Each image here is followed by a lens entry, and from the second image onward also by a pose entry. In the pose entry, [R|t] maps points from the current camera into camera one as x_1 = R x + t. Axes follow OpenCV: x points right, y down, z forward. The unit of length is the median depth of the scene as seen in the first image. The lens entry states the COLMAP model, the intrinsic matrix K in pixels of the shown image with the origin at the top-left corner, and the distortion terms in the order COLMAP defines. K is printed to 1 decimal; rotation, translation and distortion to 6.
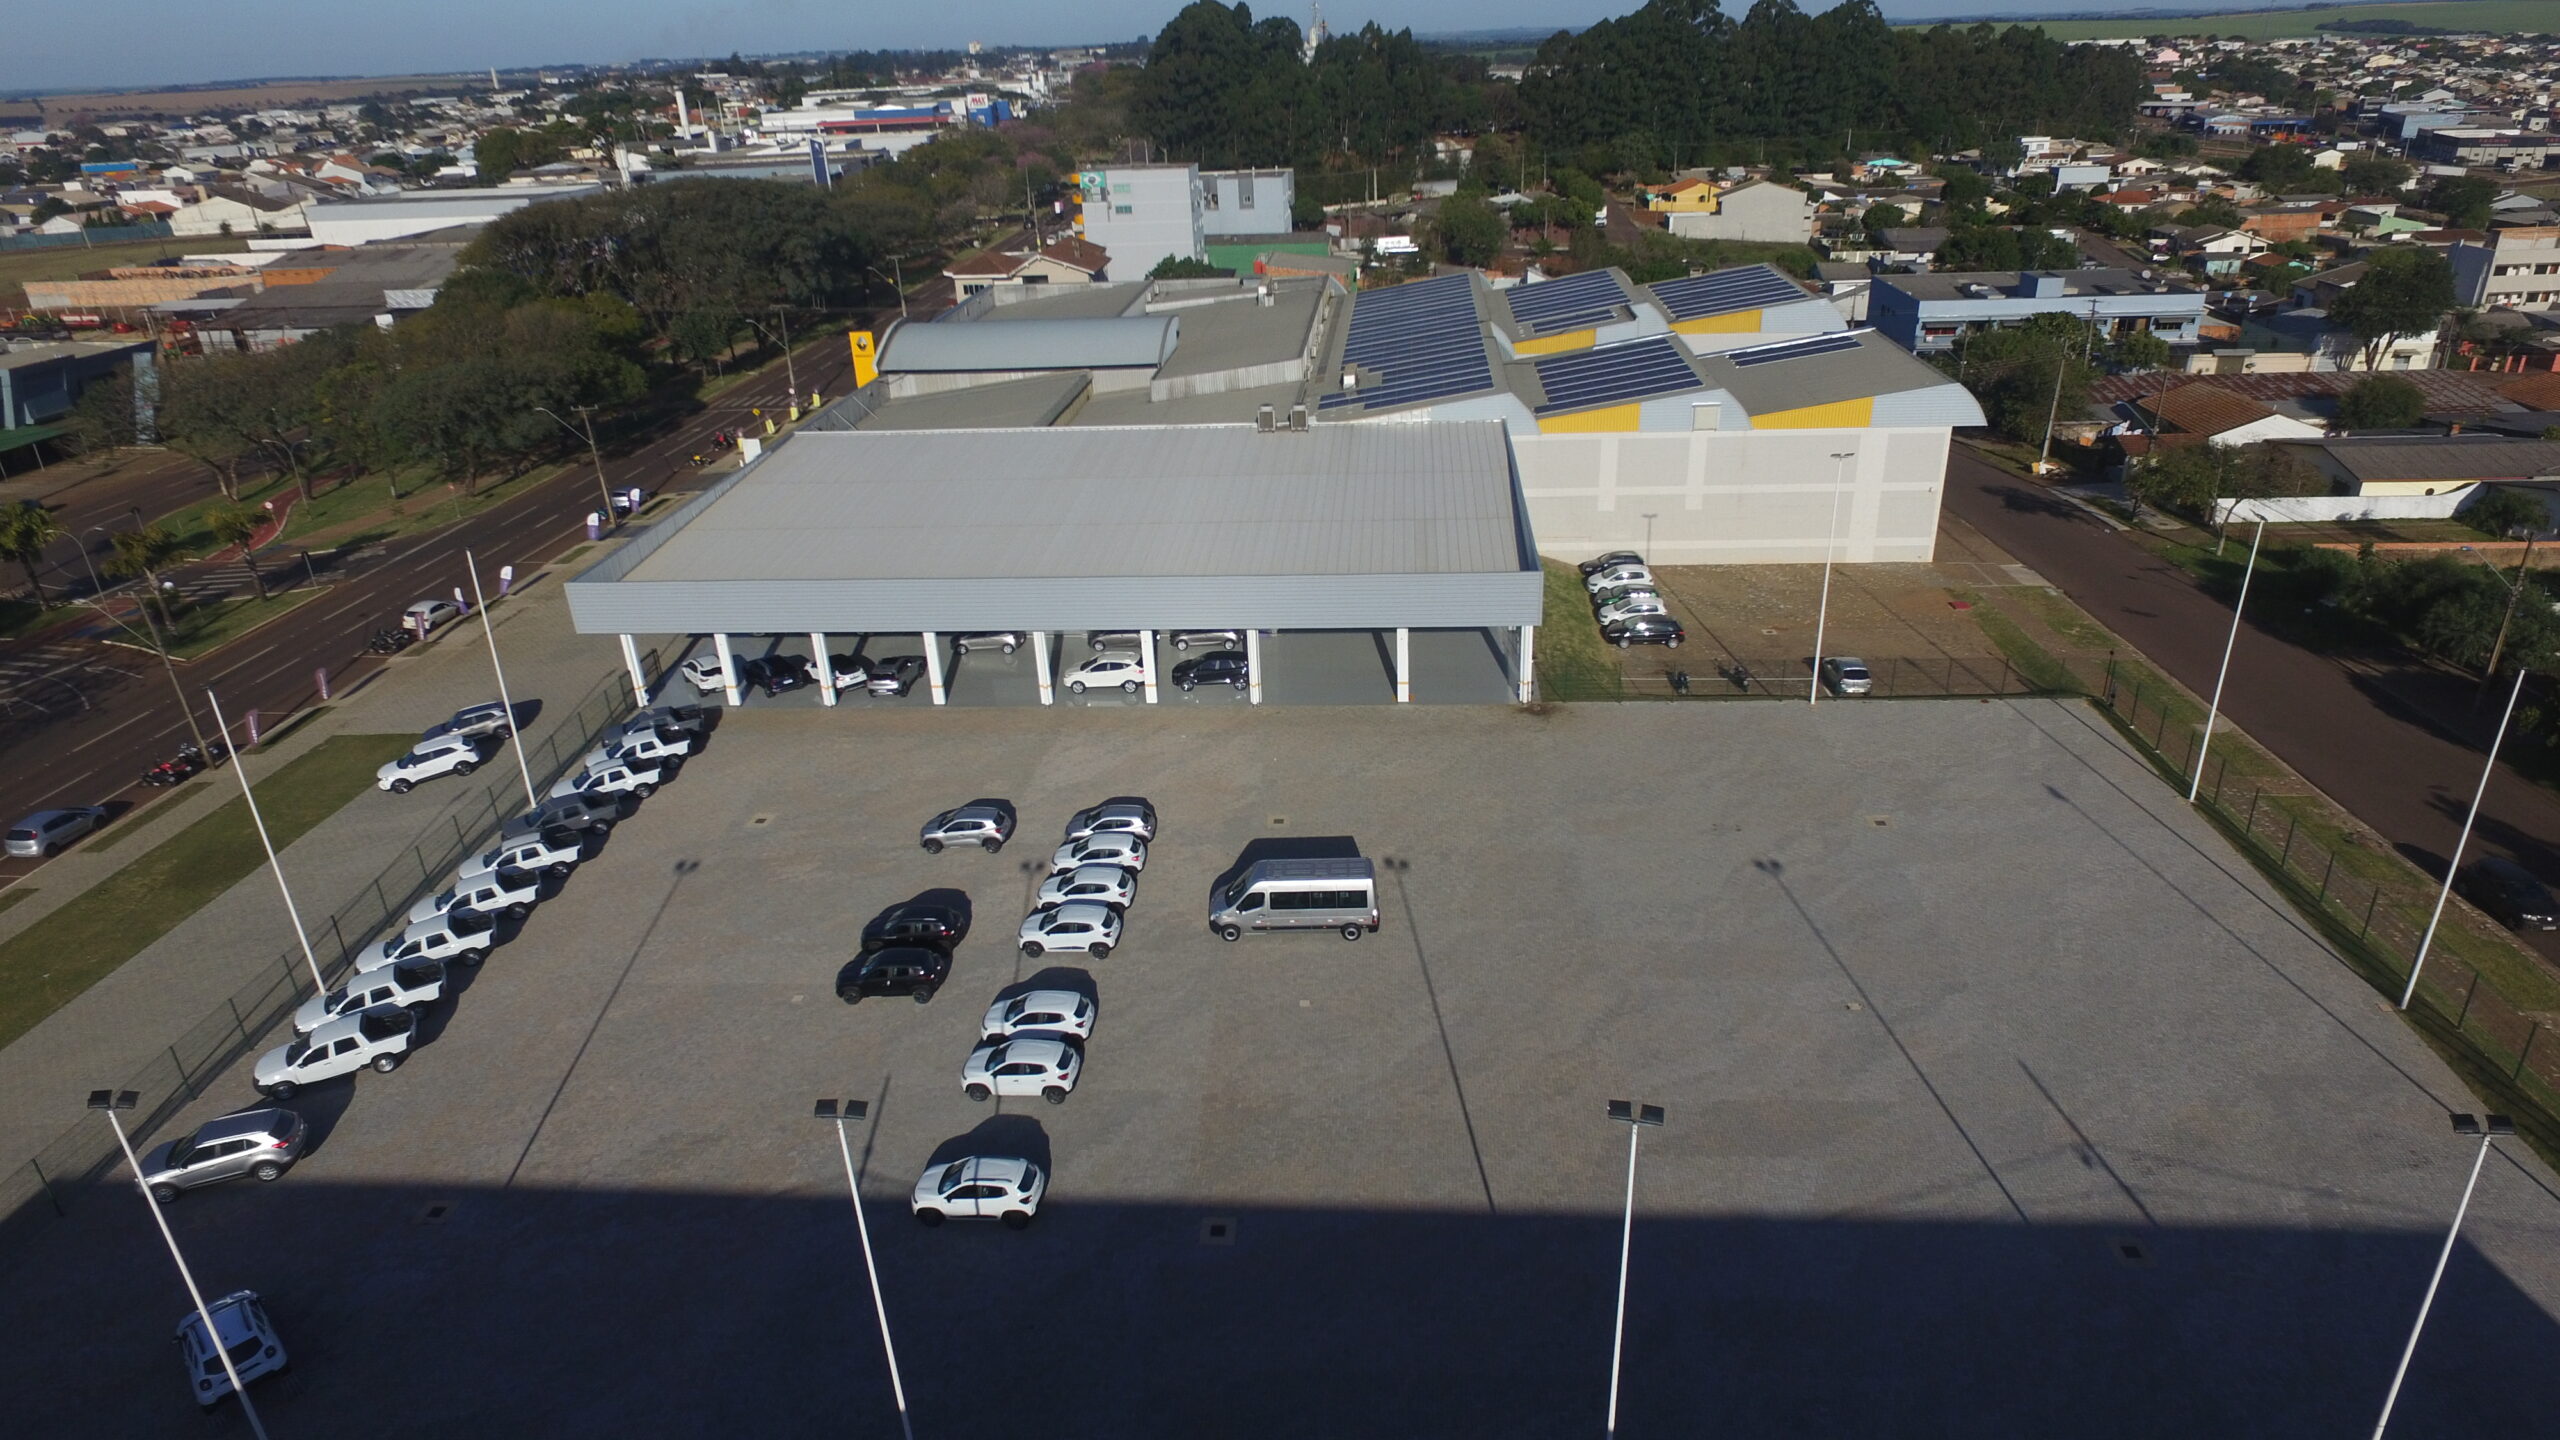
lens RADIAL K [[1478.1, 0, 1291.9], [0, 1478.1, 713.3], [0, 0, 1]] dist [-0.013584, 0.014468]
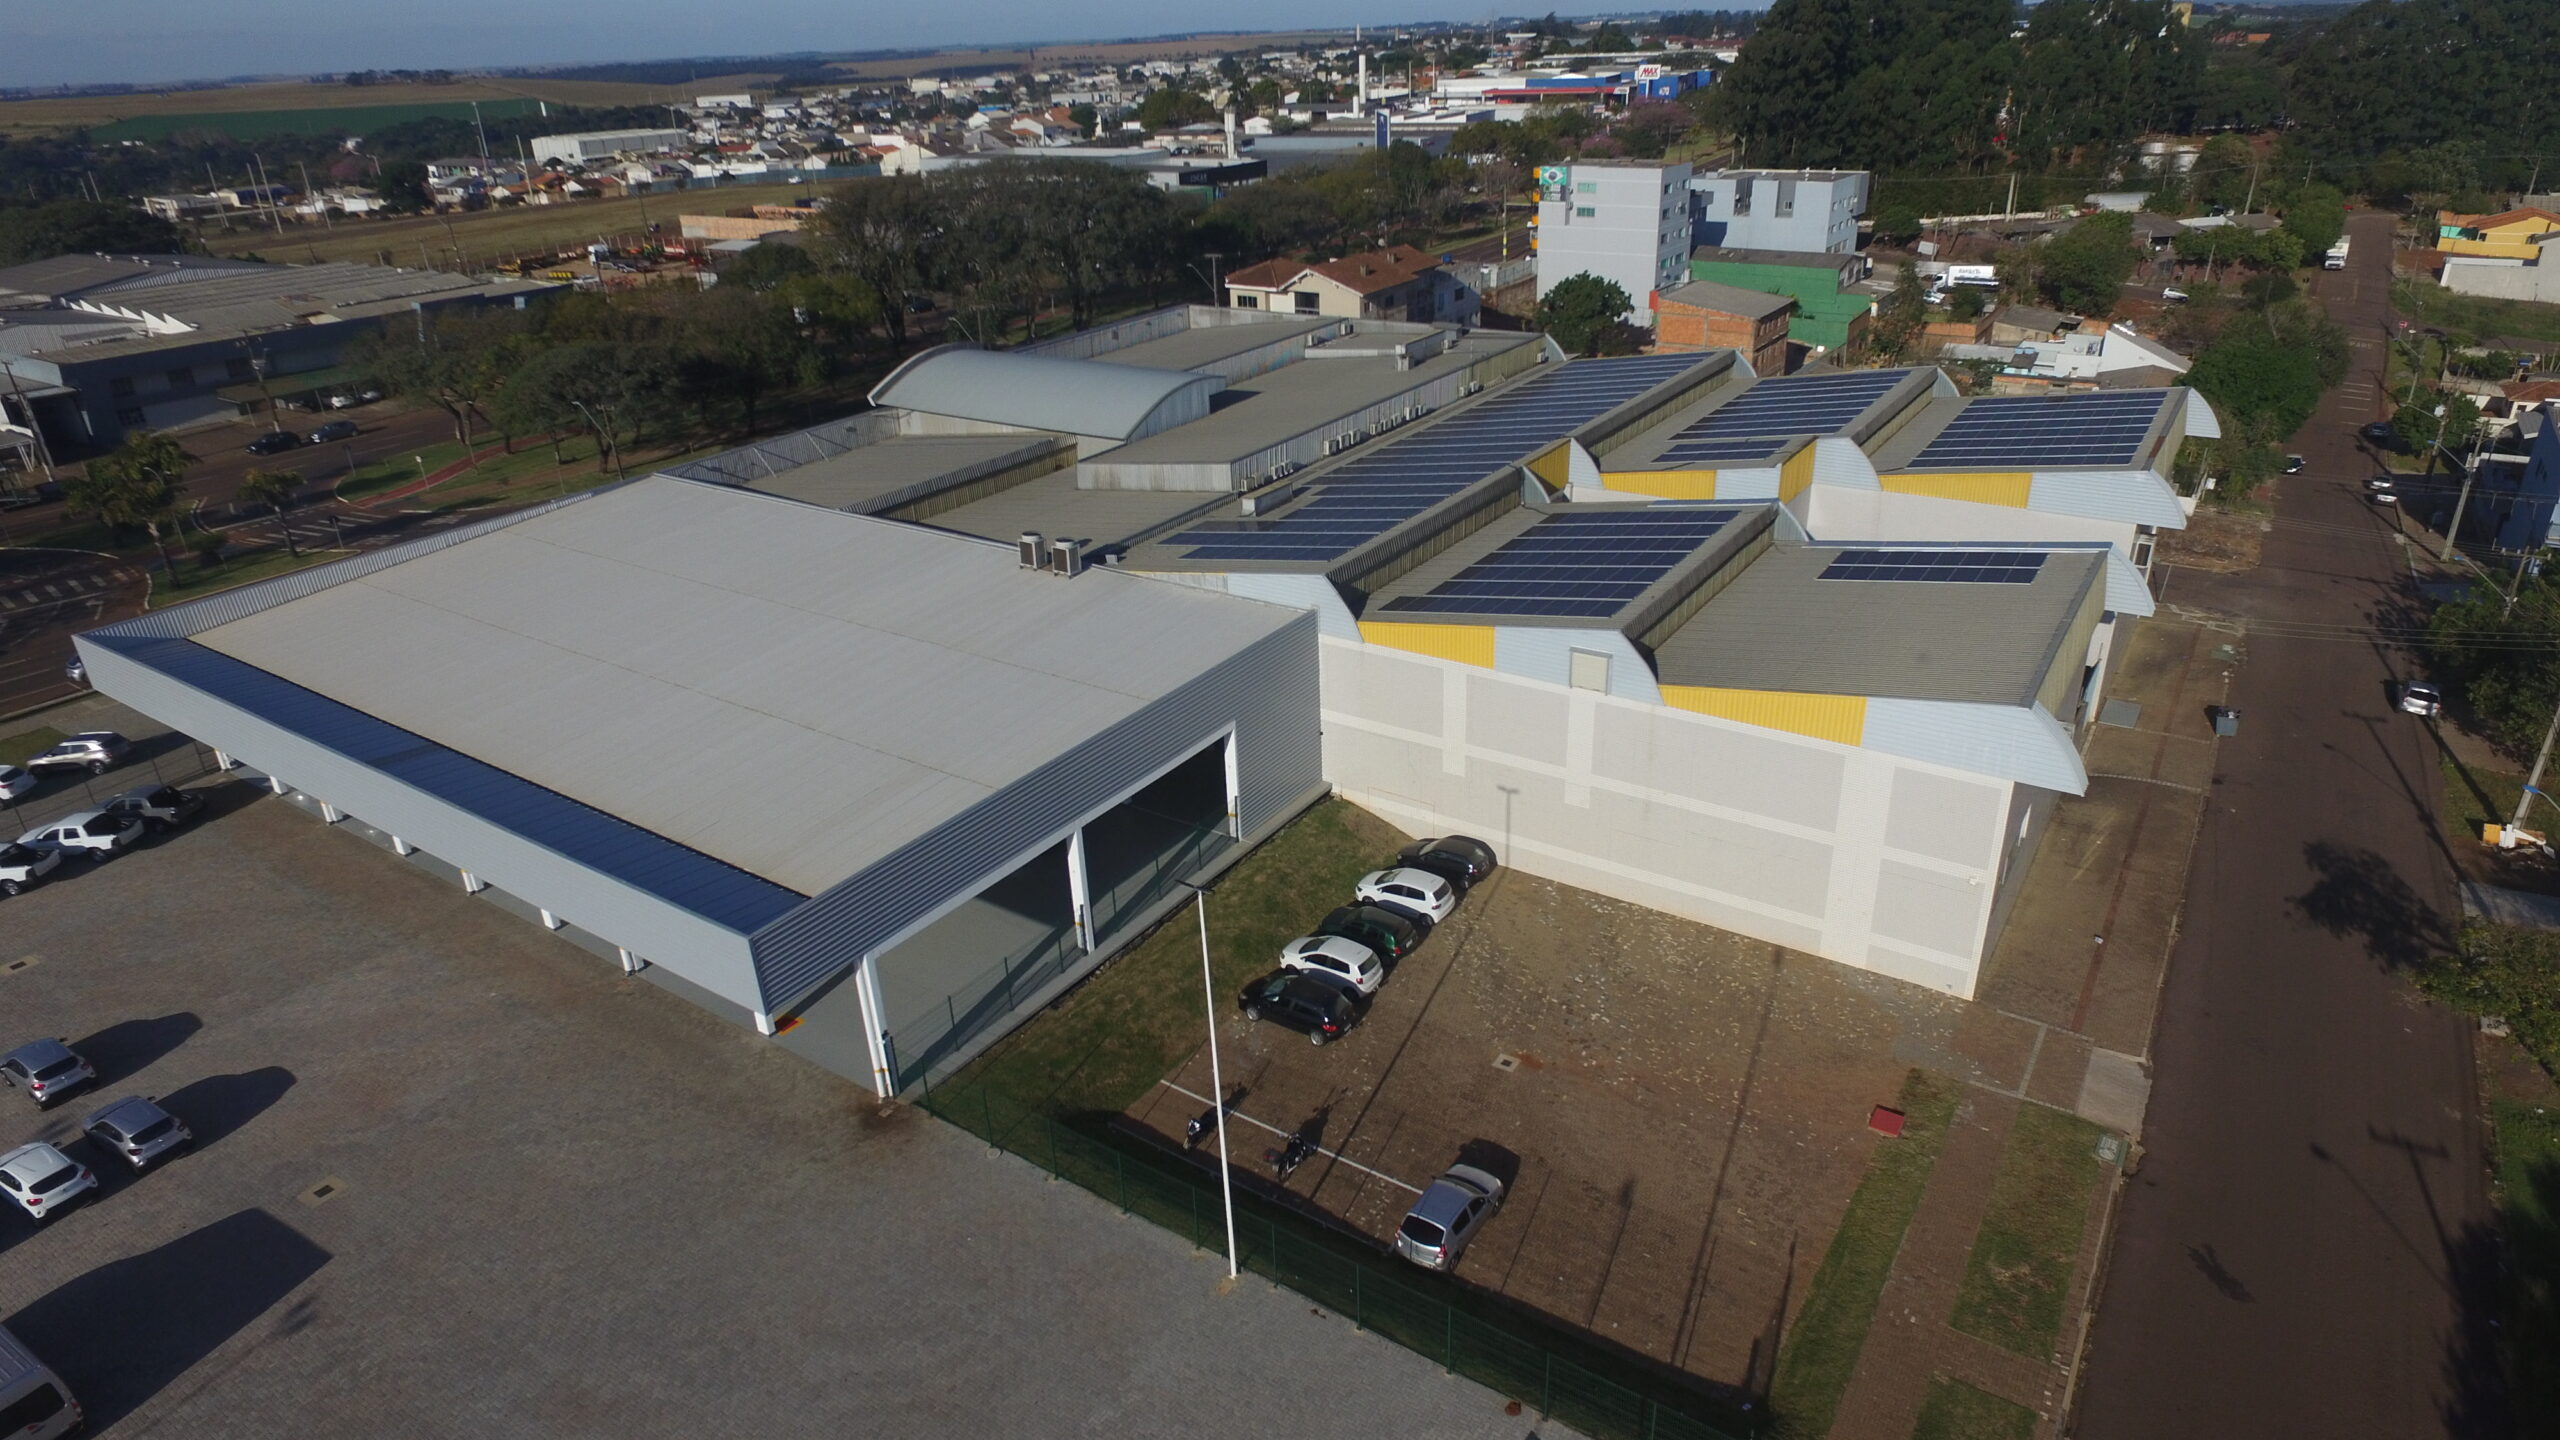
lens RADIAL K [[1478.1, 0, 1291.9], [0, 1478.1, 713.3], [0, 0, 1]] dist [-0.013584, 0.014468]
pose [[0.869572, 0.215690, -0.444211, 0.183780], [-0.205733, 0.976016, 0.071176, -0.082490], [0.448909, 0.029496, 0.893091, 0.163649]]
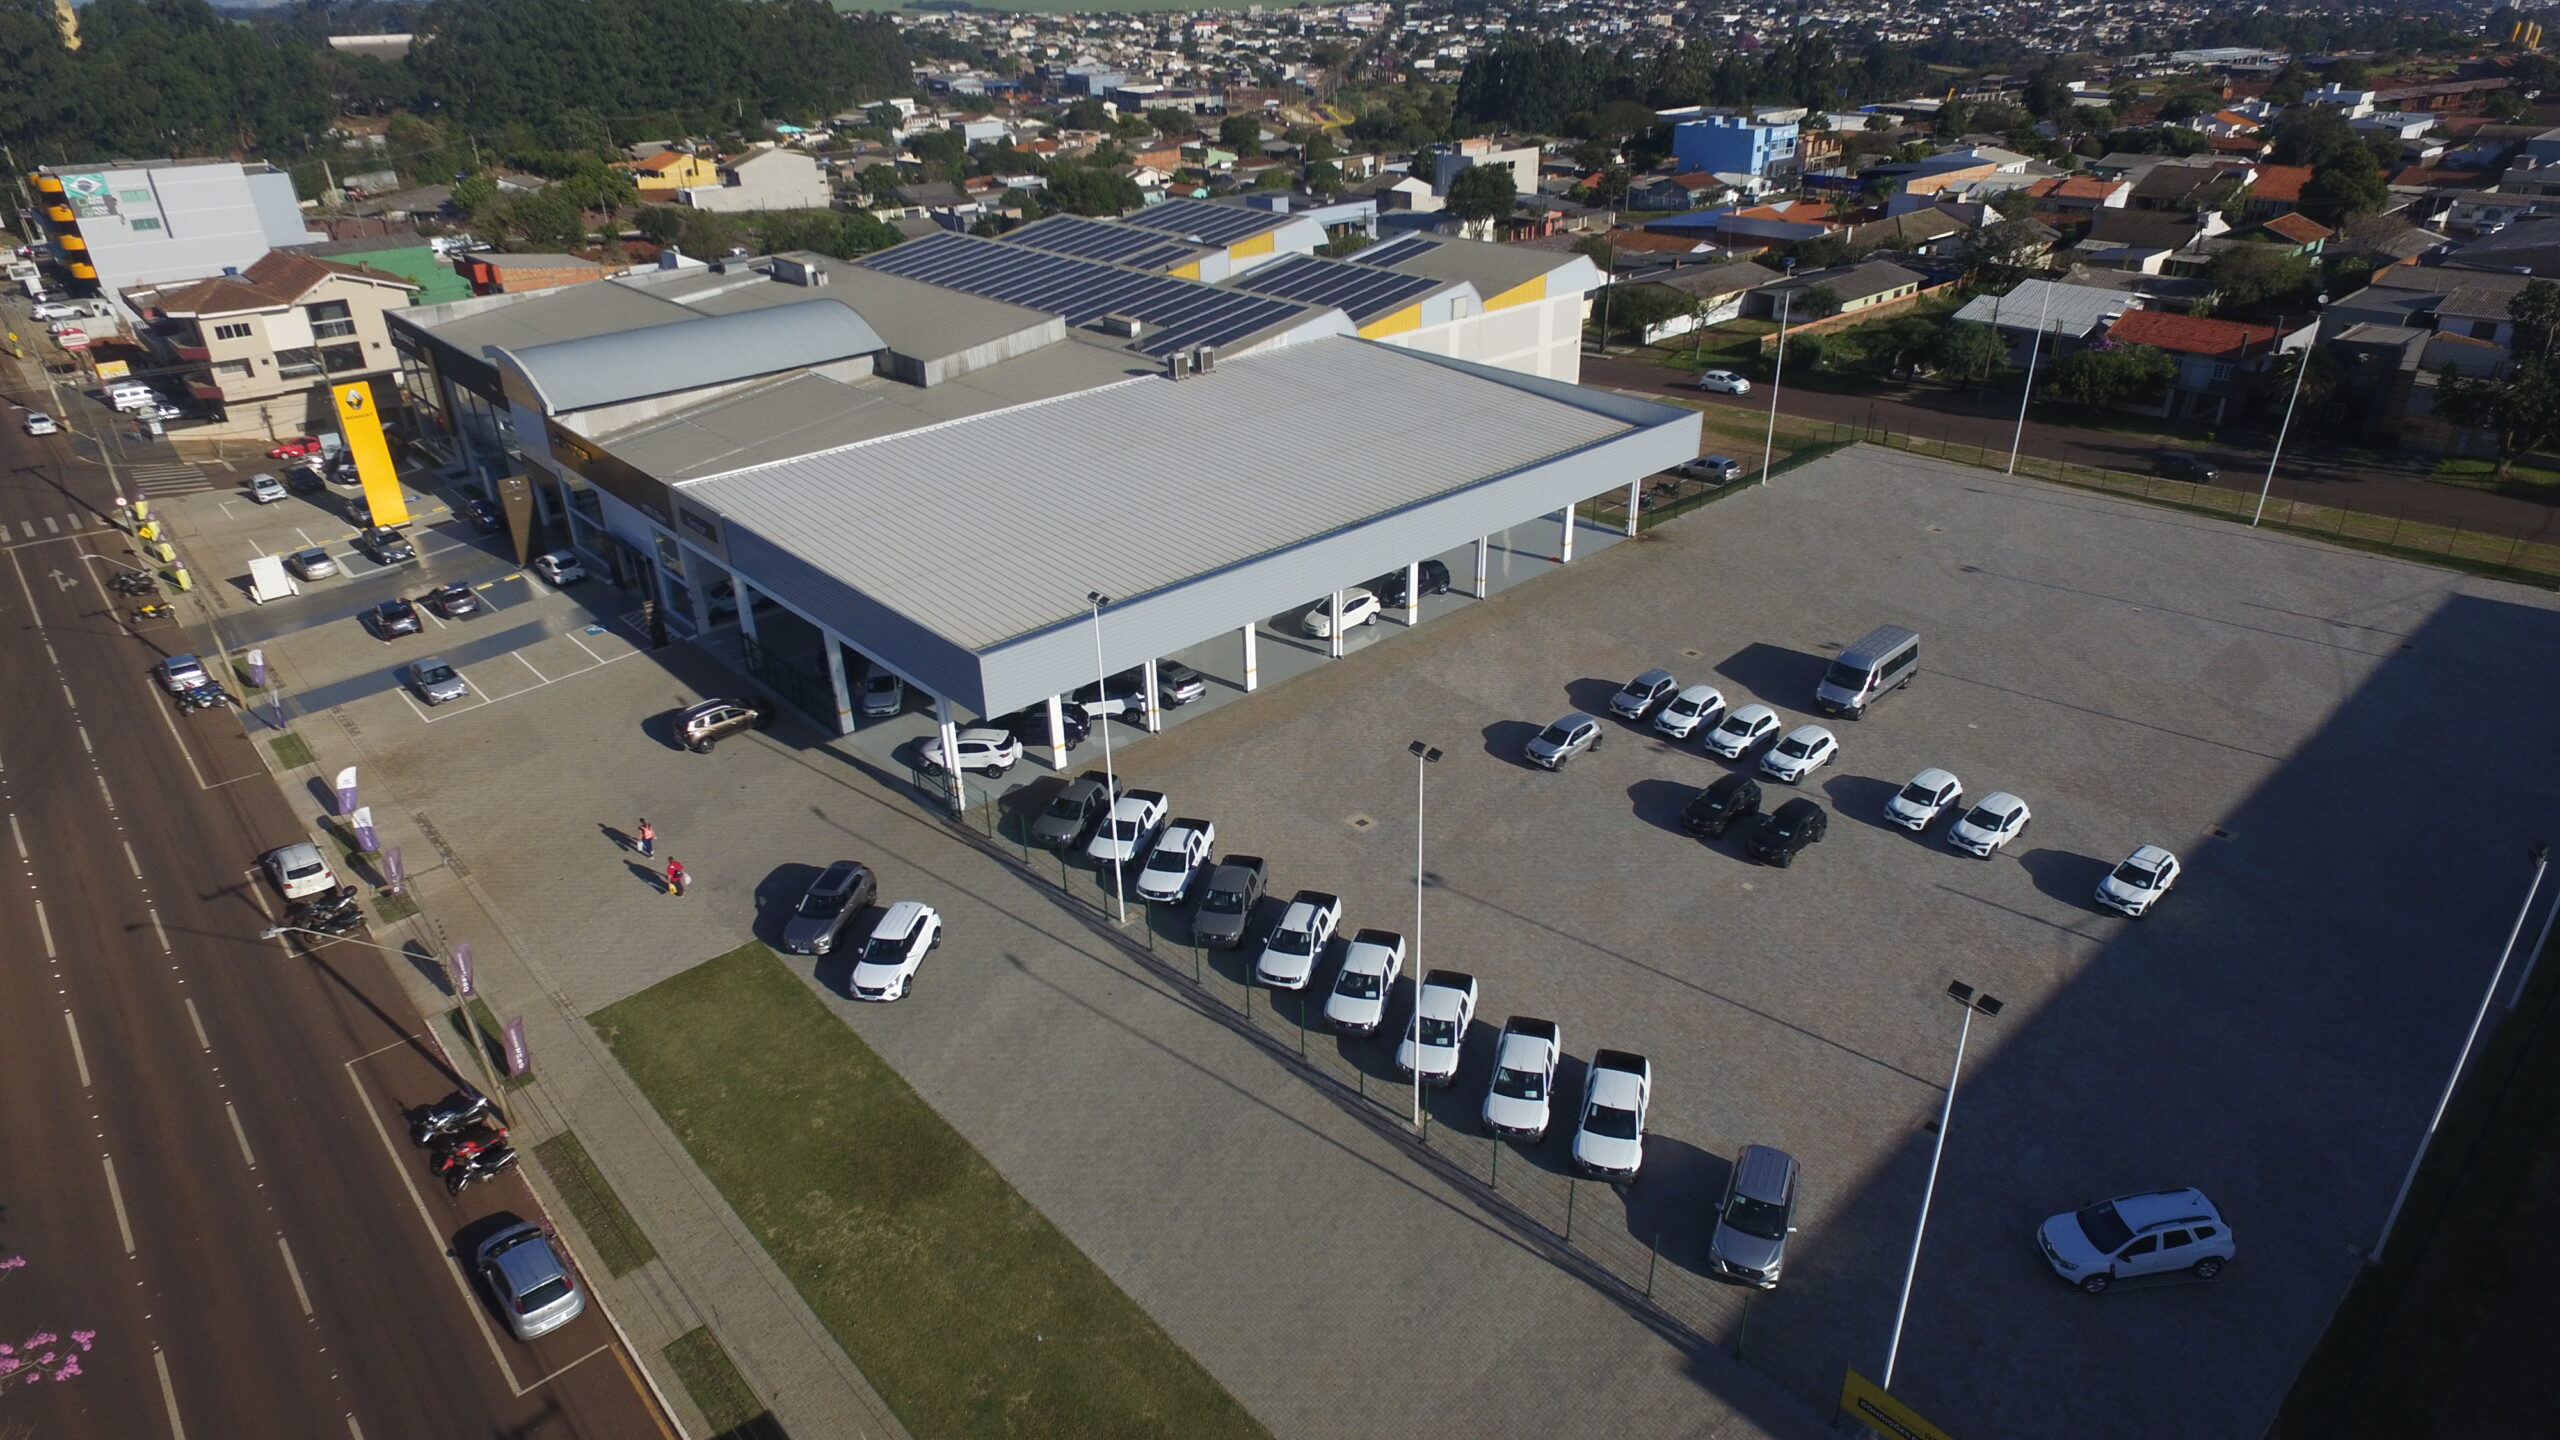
lens RADIAL K [[1479.9, 0, 1280.0], [0, 1479.9, 720.0], [0, 0, 1]] dist [-0.008150, 0.019787]
pose [[0.697234, -0.307616, 0.647485, -0.277611], [0.297808, 0.945910, 0.128706, -0.034352], [-0.652055, 0.103088, 0.751131, 0.100274]]
